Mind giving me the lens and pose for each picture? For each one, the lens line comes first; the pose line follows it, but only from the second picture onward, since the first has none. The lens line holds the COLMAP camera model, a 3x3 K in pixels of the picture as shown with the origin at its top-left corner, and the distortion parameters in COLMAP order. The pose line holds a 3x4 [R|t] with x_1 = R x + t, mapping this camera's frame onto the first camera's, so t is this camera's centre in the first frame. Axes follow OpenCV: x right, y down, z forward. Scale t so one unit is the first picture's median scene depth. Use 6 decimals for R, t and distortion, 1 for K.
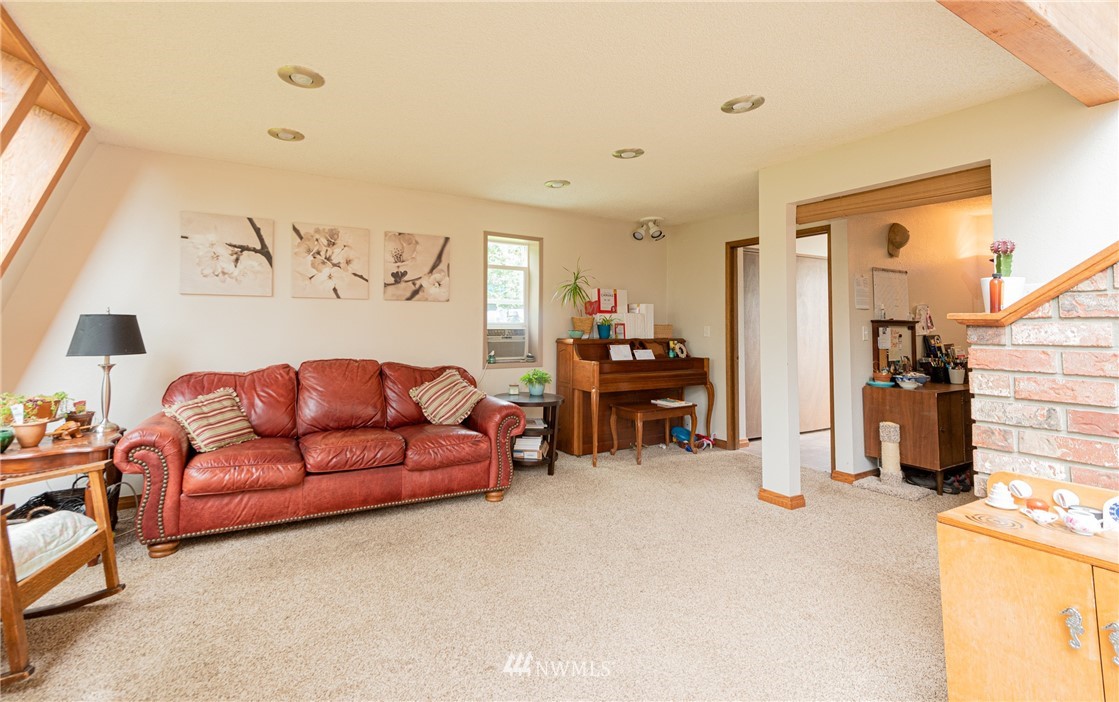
lens RADIAL K [[492.3, 0, 510.2], [0, 492.3, 301.0], [0, 0, 1]] dist [0.004369, 0.000241]
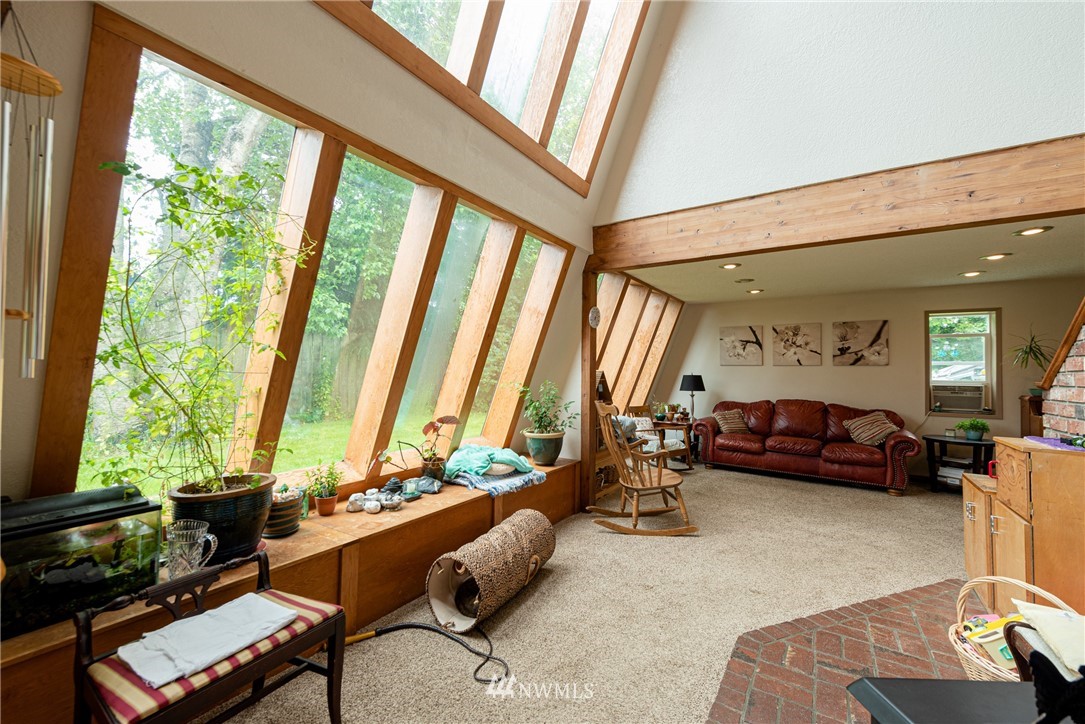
lens RADIAL K [[426.7, 0, 536.9], [0, 426.7, 362.9], [0, 0, 1]] dist [0.002507, 0.000112]
pose [[0.449325, -0.019933, -0.893146, 0.618609], [0.033278, 0.999431, -0.005563, -0.038750], [0.892748, -0.027222, 0.449733, -0.548330]]
